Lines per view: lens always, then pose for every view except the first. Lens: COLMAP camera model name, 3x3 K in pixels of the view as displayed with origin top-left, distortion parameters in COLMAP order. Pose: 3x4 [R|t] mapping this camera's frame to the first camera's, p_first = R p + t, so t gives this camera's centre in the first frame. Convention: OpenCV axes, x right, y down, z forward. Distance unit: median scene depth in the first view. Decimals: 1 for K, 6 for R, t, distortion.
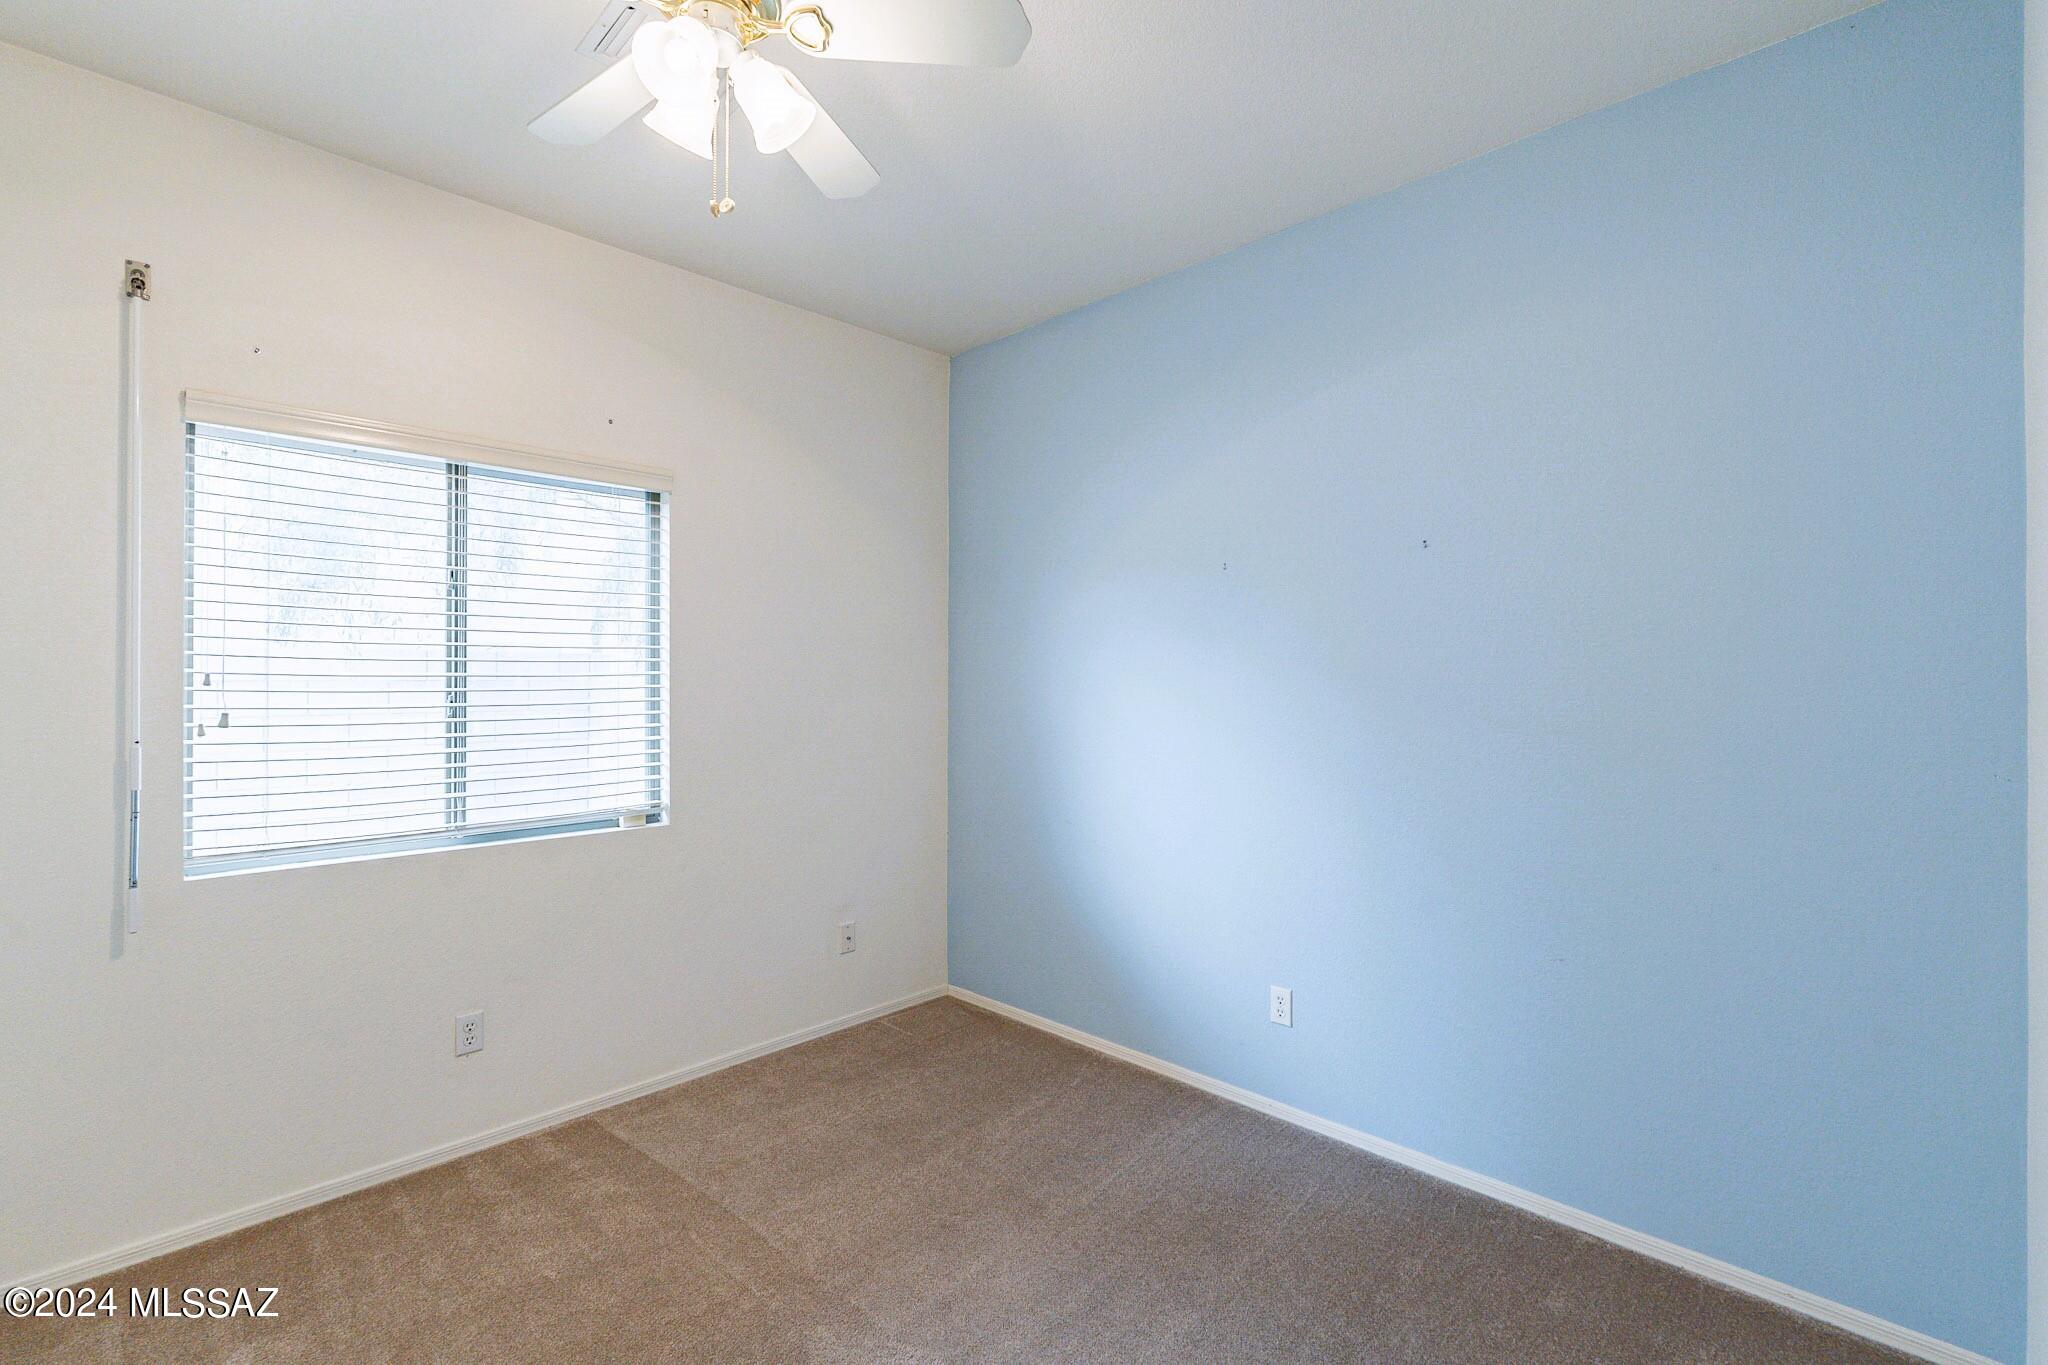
lens RADIAL K [[902.1, 0, 1027.3], [0, 902.1, 674.8], [0, 0, 1]] dist [-0.002854, -0.000186]
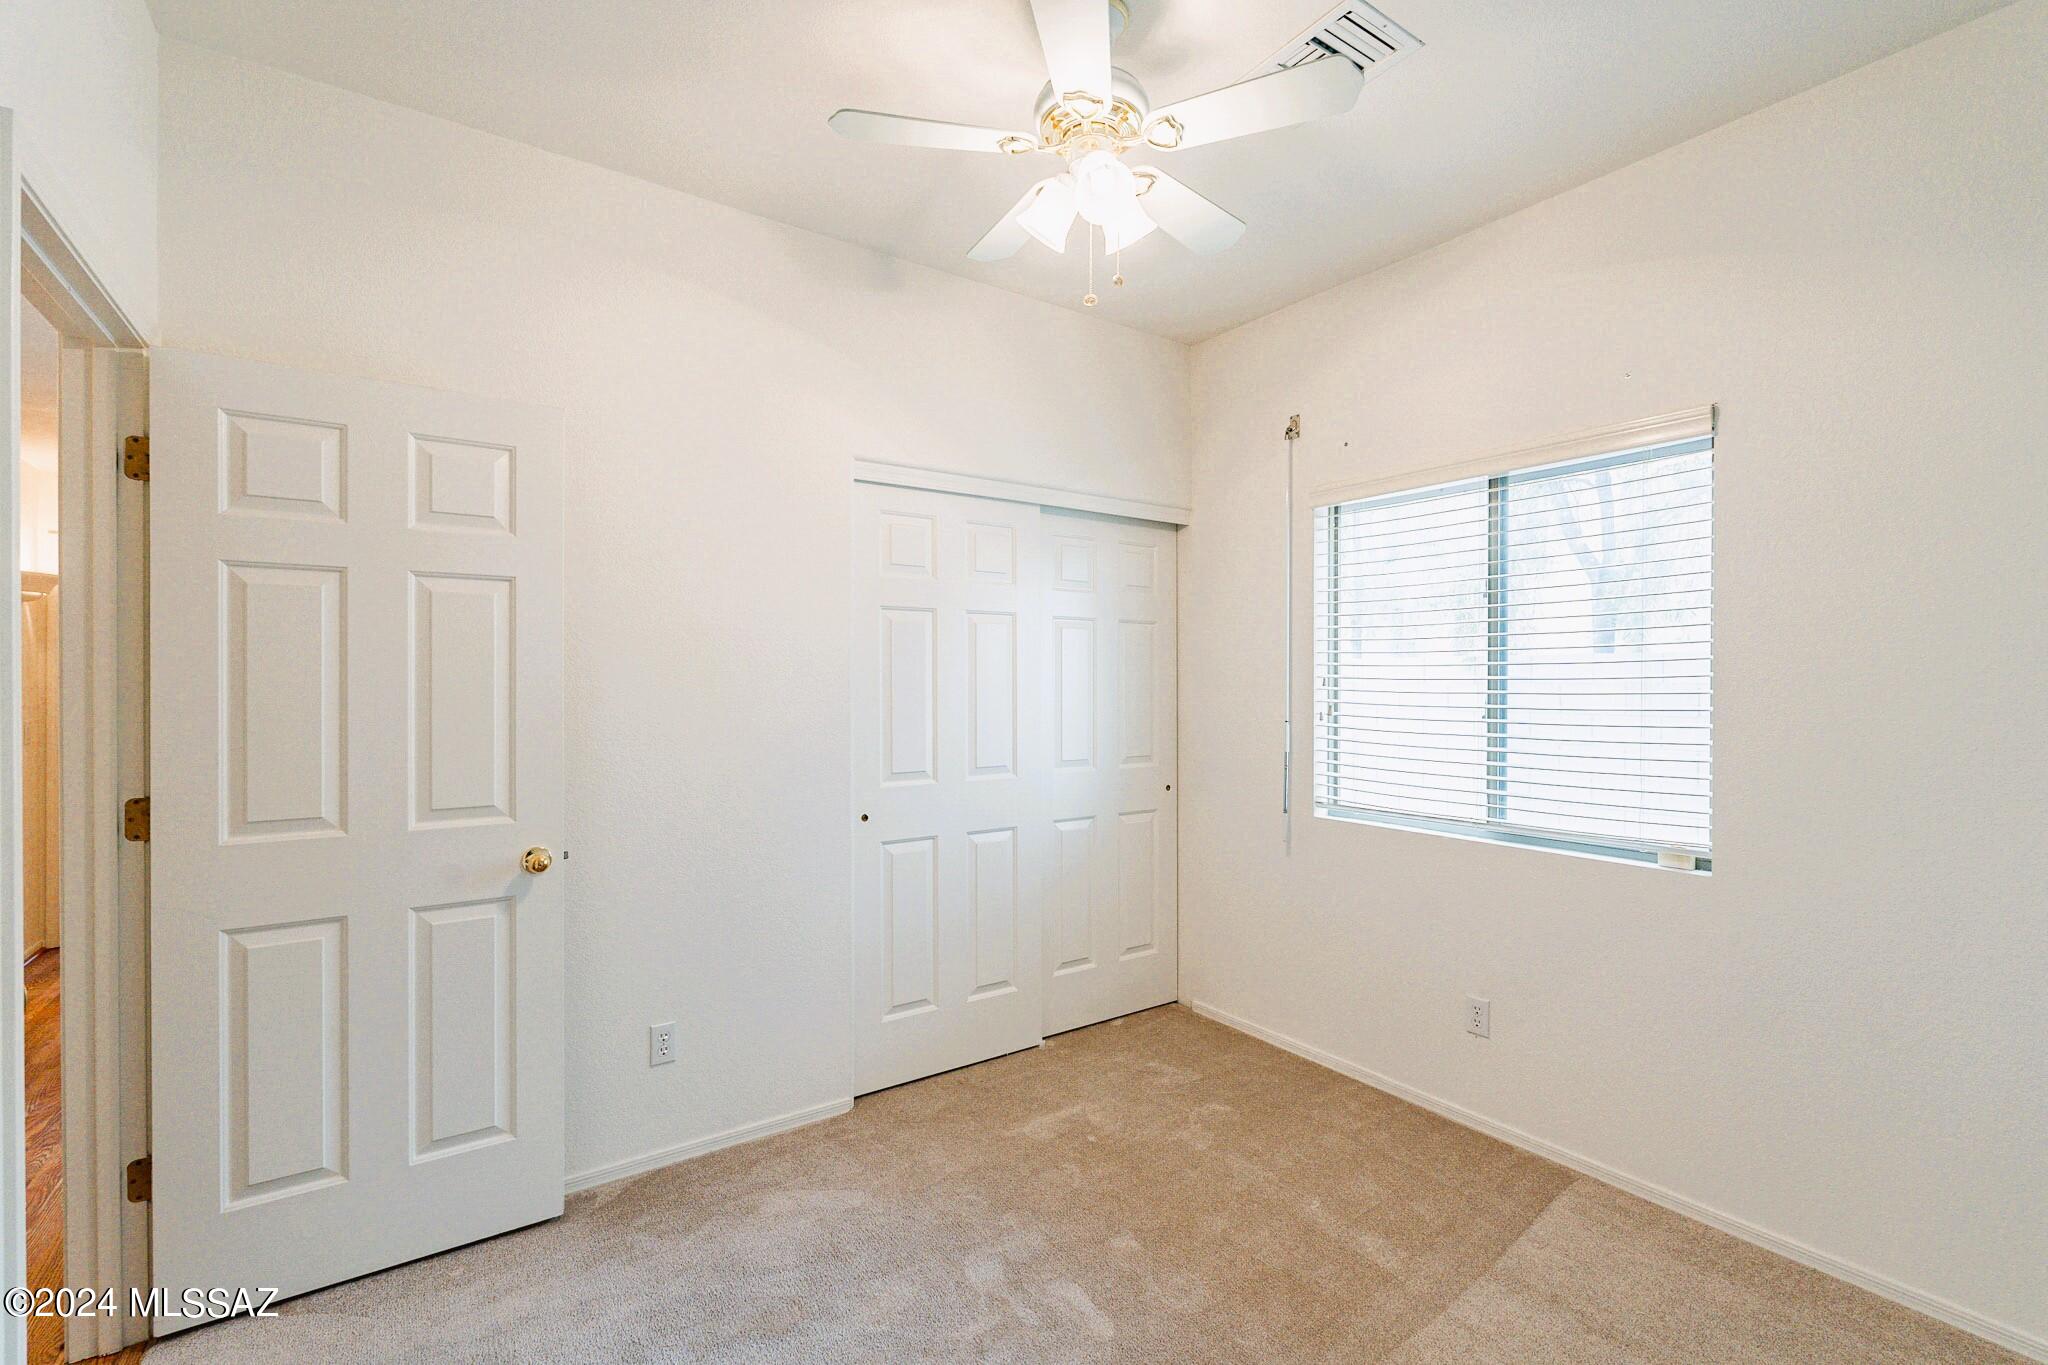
lens RADIAL K [[902.1, 0, 1023.5], [0, 902.1, 673.9], [0, 0, 1]] dist [-0.002854, -0.000186]
pose [[-0.206560, 0.003243, -0.978429, 0.505439], [0.017415, 0.999848, -0.000362, -0.014097], [0.978279, -0.017114, -0.206585, 0.668033]]
